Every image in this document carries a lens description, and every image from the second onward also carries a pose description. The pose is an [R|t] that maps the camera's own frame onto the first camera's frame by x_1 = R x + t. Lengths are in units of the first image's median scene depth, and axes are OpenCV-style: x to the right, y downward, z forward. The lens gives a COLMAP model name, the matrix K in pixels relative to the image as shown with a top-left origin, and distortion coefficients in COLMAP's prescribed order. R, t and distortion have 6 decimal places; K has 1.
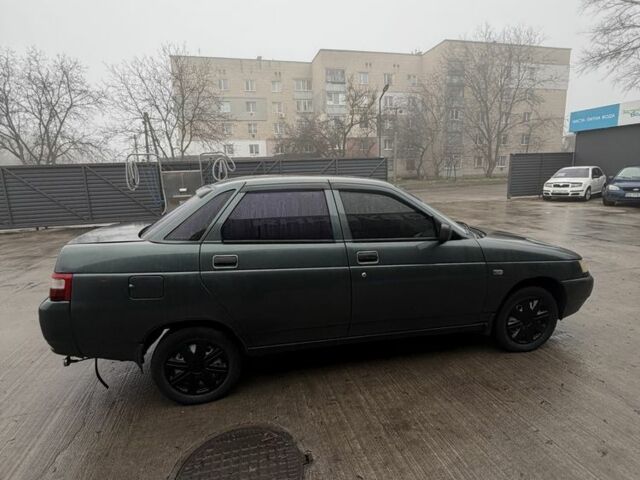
lens RADIAL K [[348.9, 0, 320.0], [0, 348.9, 240.0], [0, 0, 1]] dist [-0.012709, 0.000209]
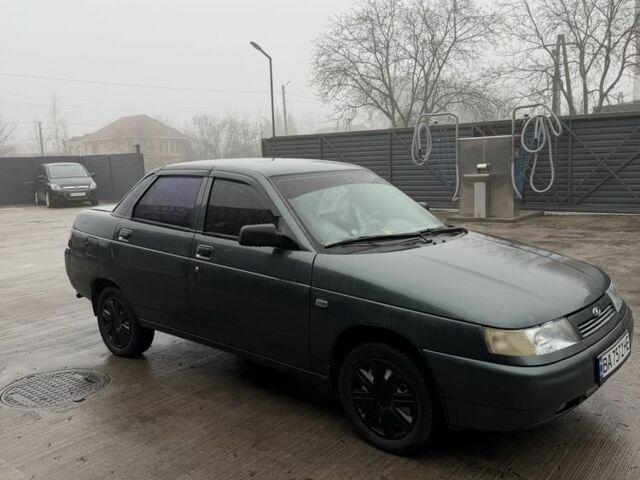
lens RADIAL K [[620.1, 0, 320.0], [0, 620.1, 240.0], [0, 0, 1]] dist [0.079260, -0.006139]
pose [[0.585551, 0.123685, -0.801144, 0.554608], [-0.135532, 0.989318, 0.053677, -0.037793], [0.799225, 0.077150, 0.596059, 0.086685]]
